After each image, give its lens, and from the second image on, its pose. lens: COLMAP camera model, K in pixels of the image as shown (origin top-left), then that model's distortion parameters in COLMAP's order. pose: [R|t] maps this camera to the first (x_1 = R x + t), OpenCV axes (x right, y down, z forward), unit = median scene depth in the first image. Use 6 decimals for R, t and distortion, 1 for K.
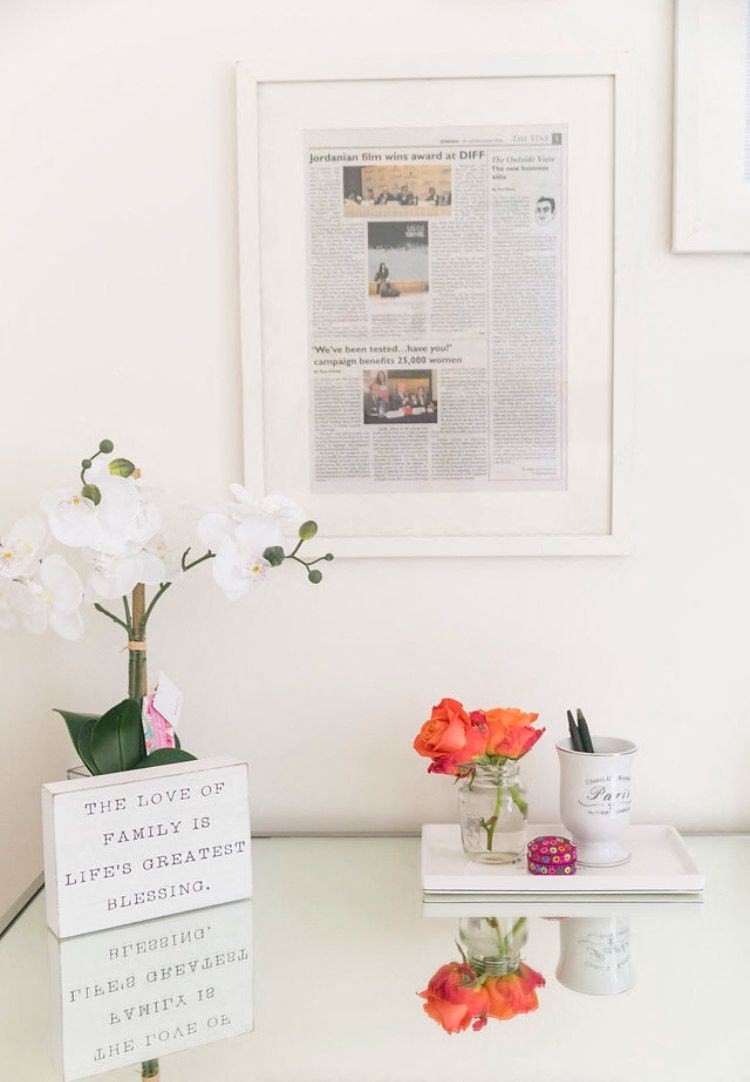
lens RADIAL K [[1197.0, 0, 375.0], [0, 1197.0, 541.0], [0, 0, 1]] dist [0.017510, 0.017297]
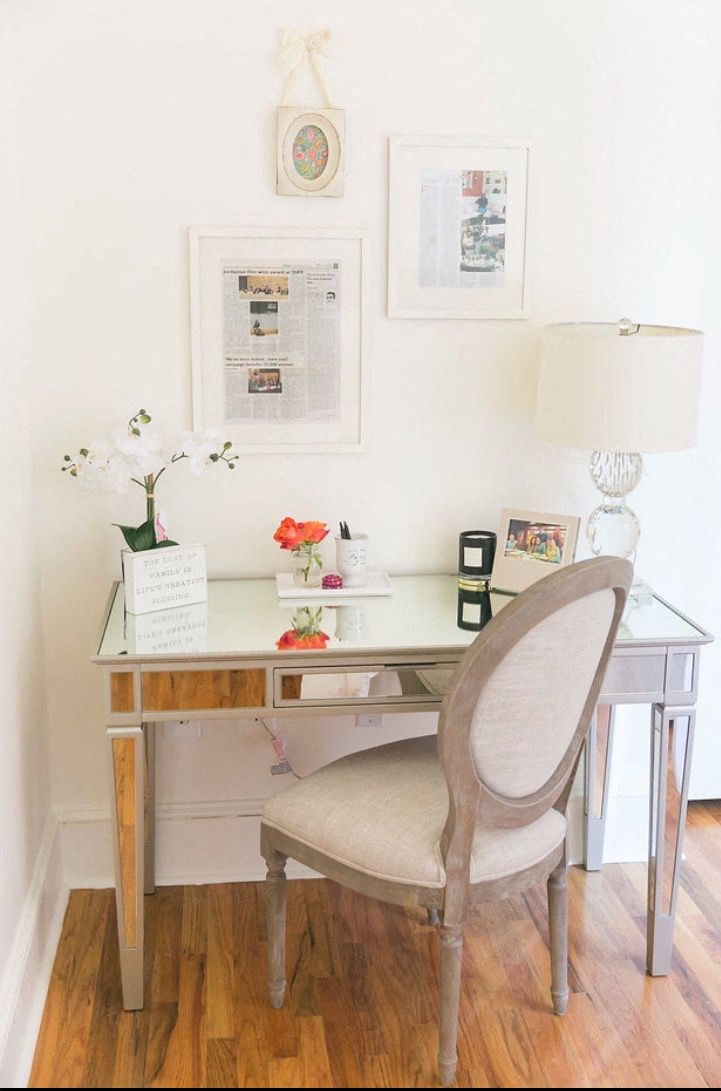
lens RADIAL K [[1124.6, 0, 360.5], [0, 1124.6, 545.5], [0, 0, 1]] dist [0.001286, 0.003982]
pose [[0.988433, -0.016408, 0.150768, -0.124966], [-0.007267, 0.987864, 0.155153, -0.147837], [-0.151484, -0.154454, 0.976318, -1.113672]]
